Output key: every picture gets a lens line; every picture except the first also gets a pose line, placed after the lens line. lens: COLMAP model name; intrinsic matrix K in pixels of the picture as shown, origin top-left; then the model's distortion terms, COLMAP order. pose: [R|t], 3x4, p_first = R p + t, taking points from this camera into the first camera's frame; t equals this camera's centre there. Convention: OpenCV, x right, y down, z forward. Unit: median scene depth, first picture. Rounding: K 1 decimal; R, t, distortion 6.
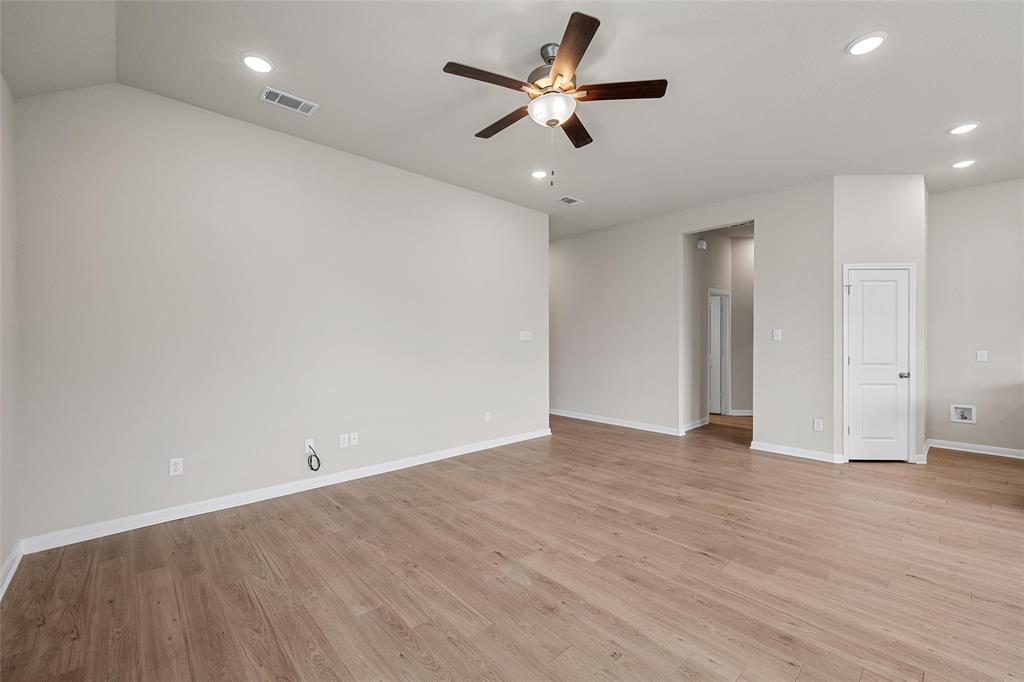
lens RADIAL K [[419.1, 0, 517.6], [0, 419.1, 340.3], [0, 0, 1]] dist [-0.001935, -0.000217]
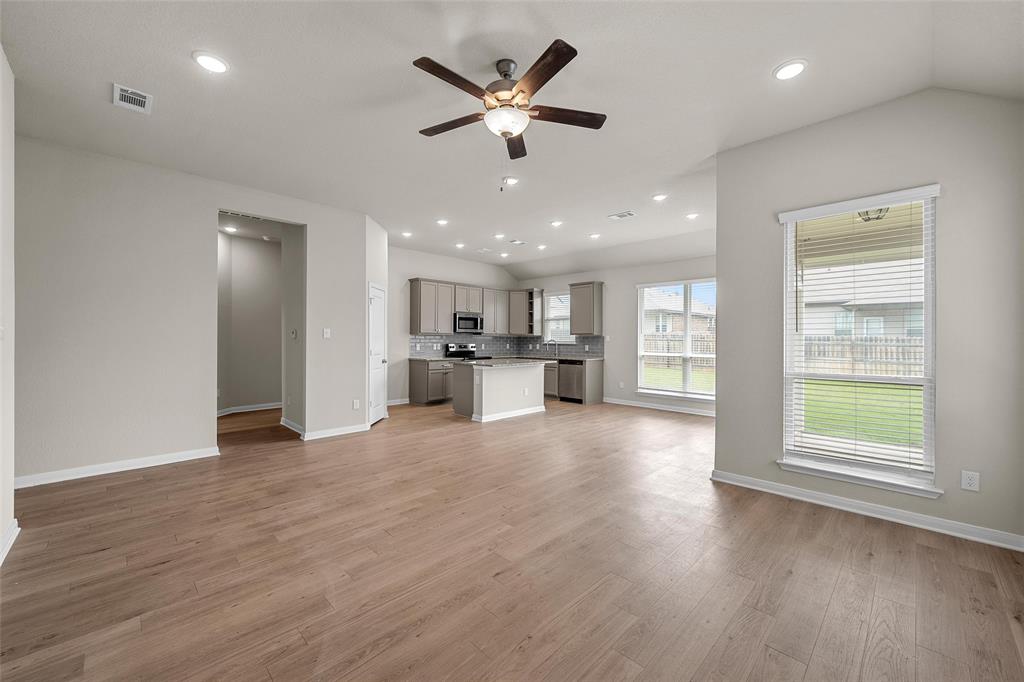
lens RADIAL K [[401.5, 0, 511.9], [0, 401.5, 335.7], [0, 0, 1]] dist [0.000529, -0.000189]
pose [[-0.024953, 0.005230, 0.999675, -0.704080], [-0.000288, 0.999986, -0.005239, -0.001030], [-0.999689, -0.000419, -0.024952, 0.761875]]
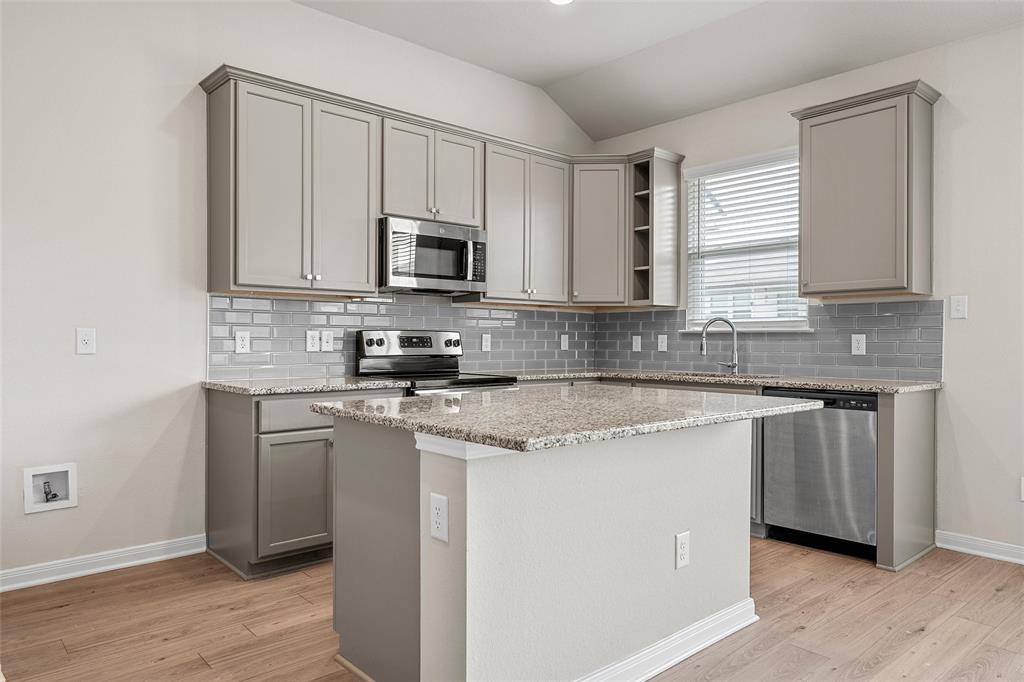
lens RADIAL K [[684.4, 0, 514.0], [0, 684.4, 341.4], [0, 0, 1]] dist [0.001772, 0.000454]
pose [[0.022434, -0.007057, 0.999723, 0.625845], [0.001723, 0.999974, 0.007020, 0.048214], [-0.999747, 0.001565, 0.022445, 0.801481]]
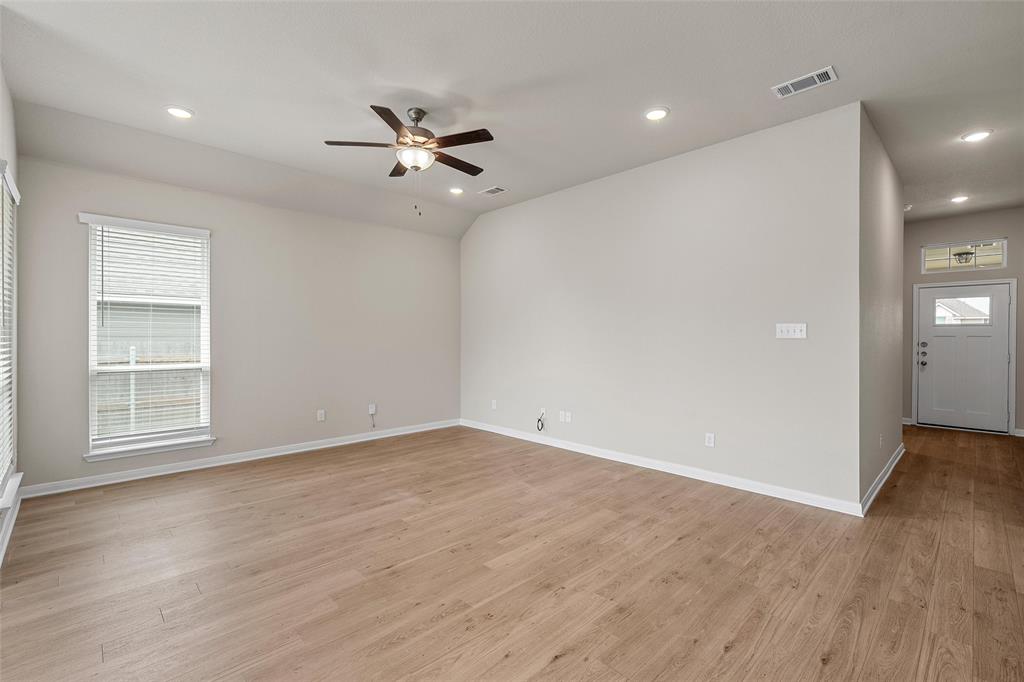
lens RADIAL K [[450.7, 0, 515.1], [0, 450.7, 337.6], [0, 0, 1]] dist [0.000581, 0.000014]
pose [[0.022478, 0.001136, -0.999747, 1.108621], [-0.003723, 0.999993, 0.001053, -0.000439], [0.999740, 0.003698, 0.022482, 0.959866]]
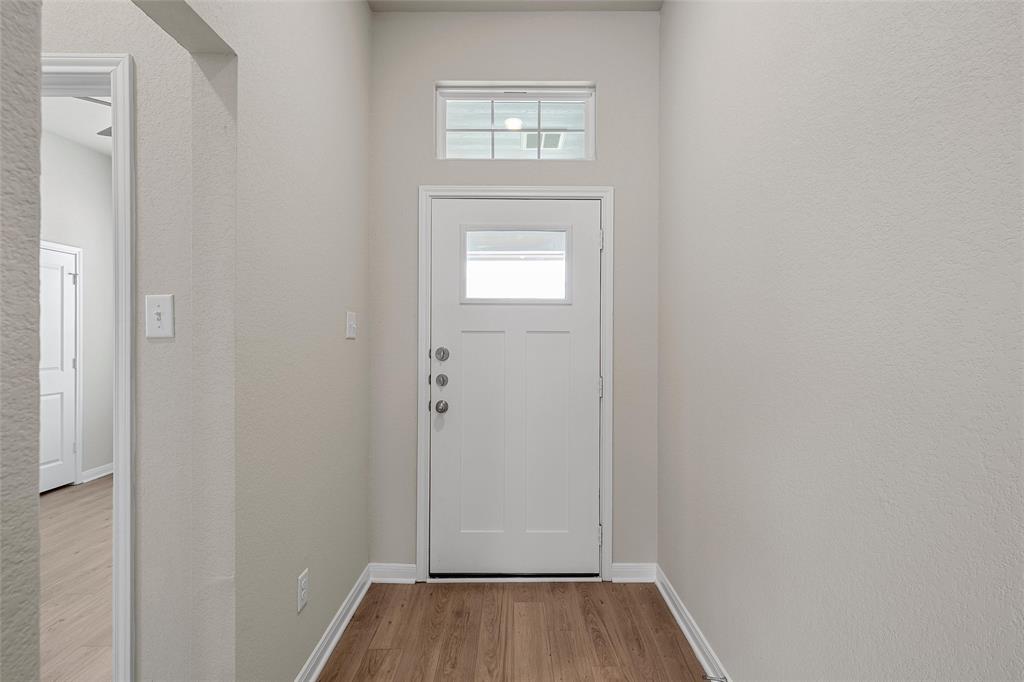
lens RADIAL K [[419.1, 0, 513.1], [0, 419.1, 335.5], [0, 0, 1]] dist [-0.001935, -0.000217]
pose [[0.730062, -0.002838, -0.683376, -0.331998], [-0.000936, 0.999986, -0.005153, -0.001819], [0.683381, 0.004401, 0.730049, 2.429810]]
